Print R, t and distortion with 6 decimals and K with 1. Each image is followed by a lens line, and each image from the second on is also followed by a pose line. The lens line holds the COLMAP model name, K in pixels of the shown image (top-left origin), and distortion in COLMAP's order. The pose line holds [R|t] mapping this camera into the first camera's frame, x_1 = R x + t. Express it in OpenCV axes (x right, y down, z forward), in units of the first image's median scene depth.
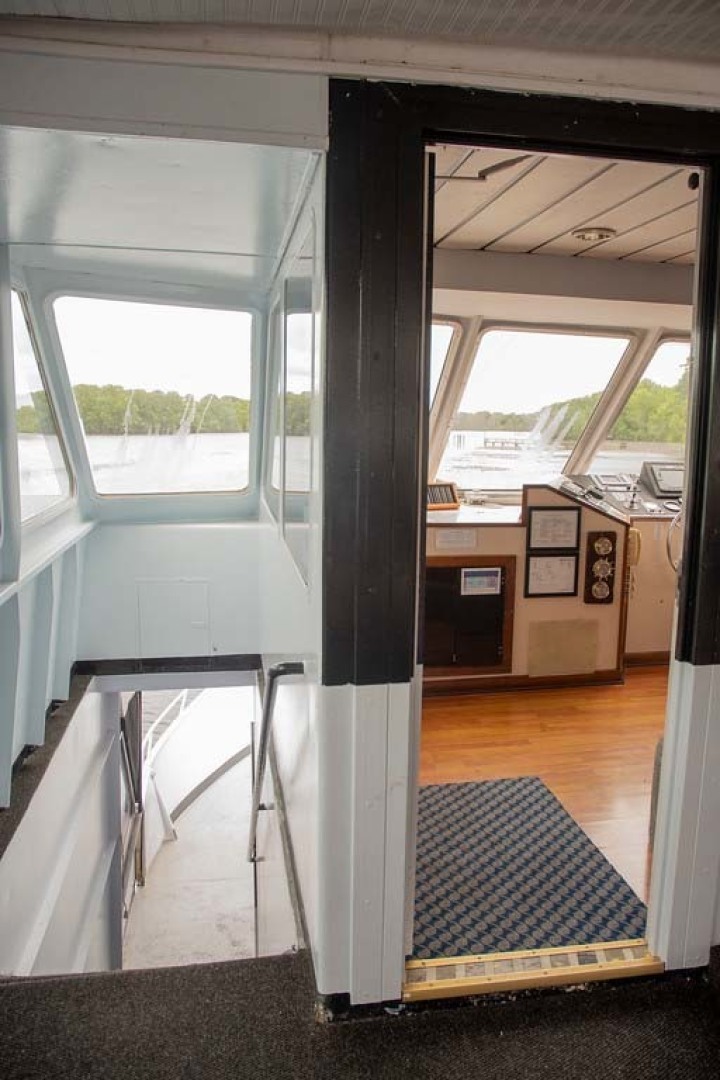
lens RADIAL K [[824.7, 0, 360.0], [0, 824.7, 540.0], [0, 0, 1]] dist [-0.113726, 0.000988]
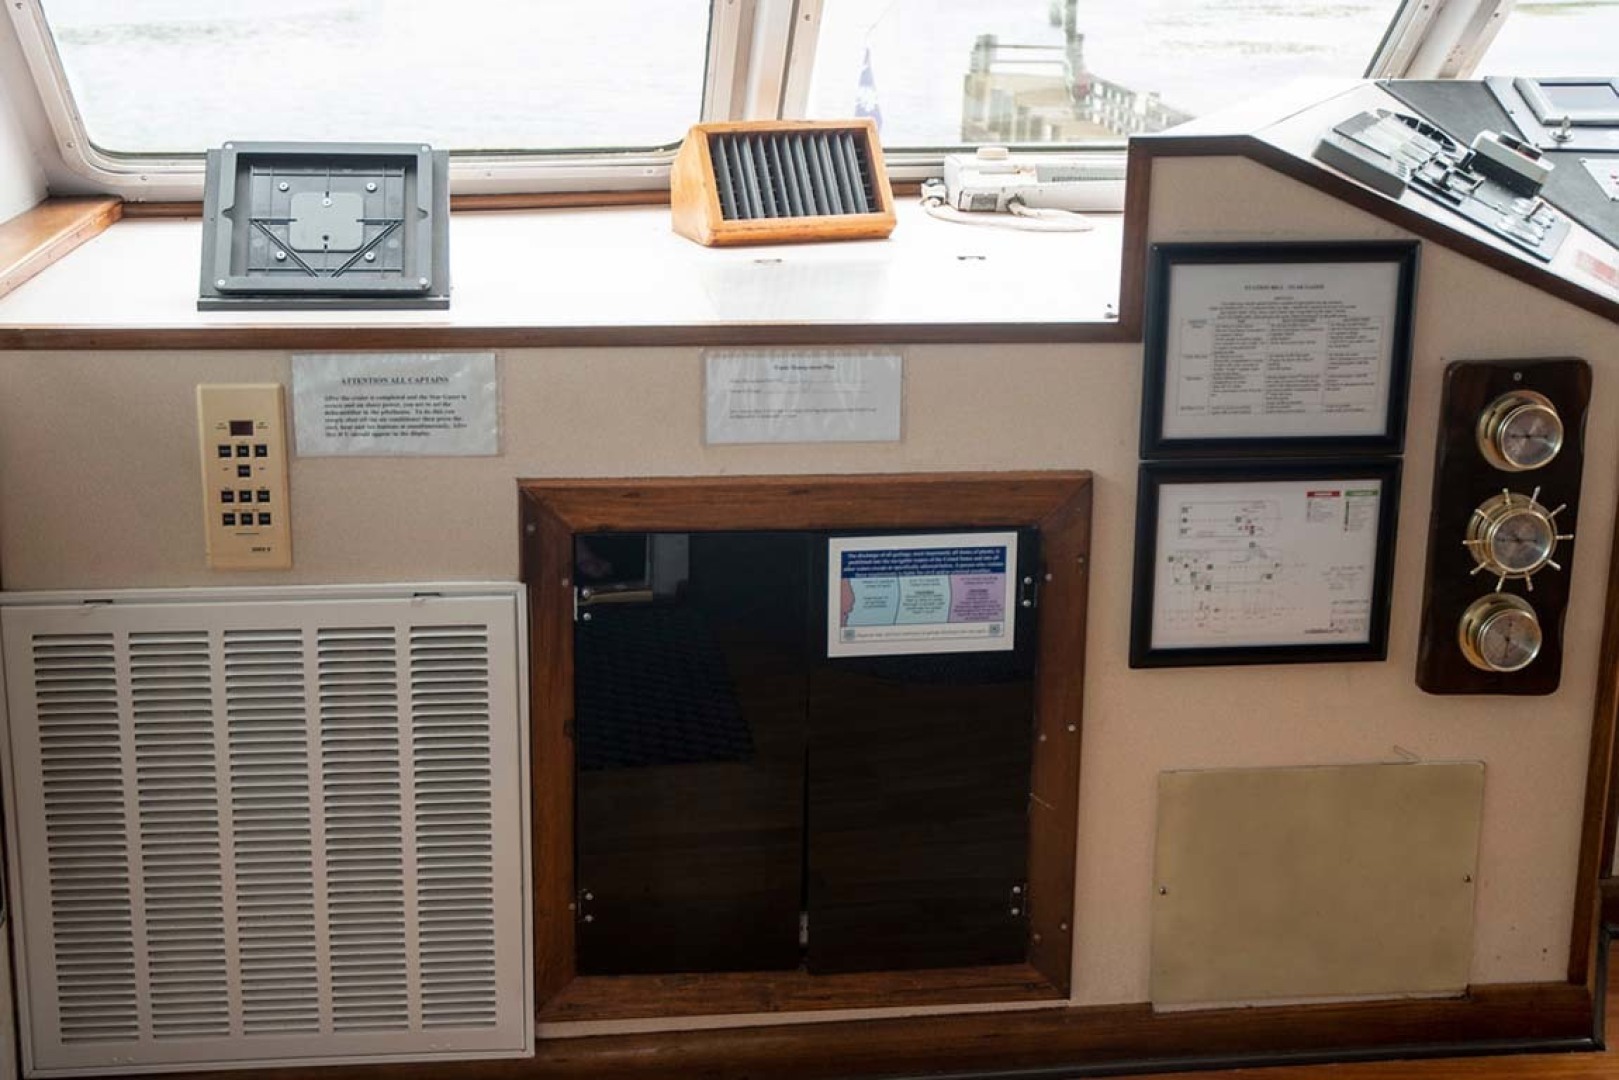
lens RADIAL K [[2118.9, 0, 806.3], [0, 2118.9, 502.4], [0, 0, 1]] dist [0.002723, 0.301250]
pose [[0.998566, 0.008848, -0.052803, 0.143428], [-0.002268, 0.992357, 0.123377, -0.041540], [0.053491, -0.123081, 0.990954, 0.445117]]
